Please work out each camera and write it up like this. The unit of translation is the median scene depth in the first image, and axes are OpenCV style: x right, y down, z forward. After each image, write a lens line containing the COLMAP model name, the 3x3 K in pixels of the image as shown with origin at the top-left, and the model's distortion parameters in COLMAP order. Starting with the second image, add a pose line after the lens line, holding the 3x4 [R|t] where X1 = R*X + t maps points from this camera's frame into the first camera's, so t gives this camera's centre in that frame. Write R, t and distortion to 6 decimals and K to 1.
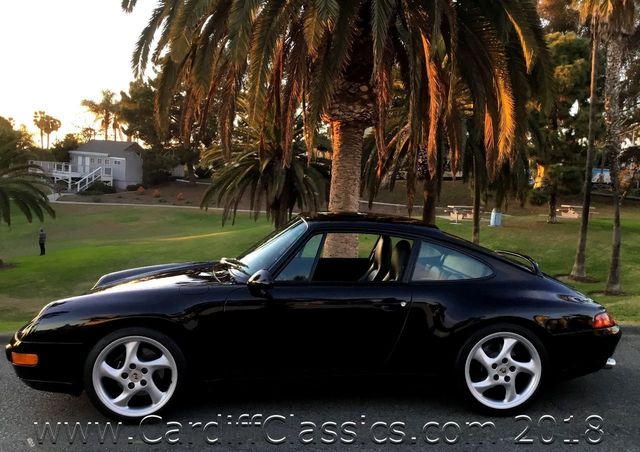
lens RADIAL K [[578.3, 0, 316.2], [0, 578.3, 234.5], [0, 0, 1]] dist [0.072552, 0.002979]
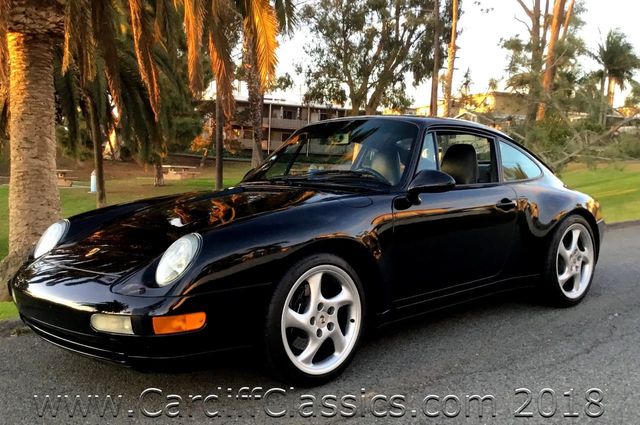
lens RADIAL K [[729.2, 0, 320.0], [0, 729.2, 228.9], [0, 0, 1]] dist [0.153740, -0.331405]
pose [[0.767785, -0.086140, 0.634890, -0.277394], [0.072661, 0.996235, 0.047297, 0.025082], [-0.636574, 0.009818, 0.771153, 0.084700]]
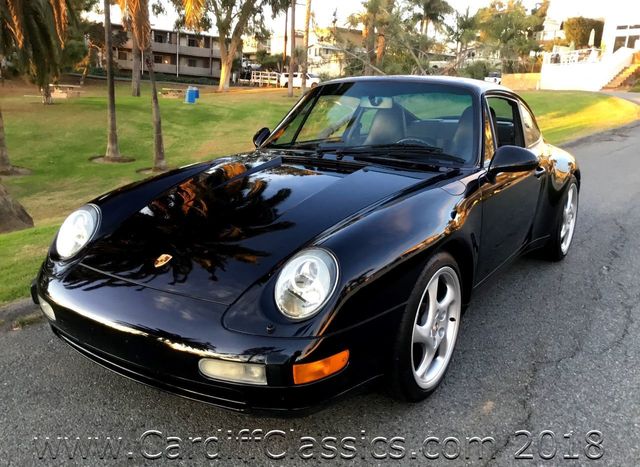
lens RADIAL K [[584.2, 0, 320.0], [0, 584.2, 233.5], [0, 0, 1]] dist [0.127537, -0.271034]
pose [[0.604802, -0.210128, 0.768154, -0.273420], [0.058060, 0.973630, 0.220623, -0.005859], [-0.794257, -0.088834, 0.601053, 0.218881]]
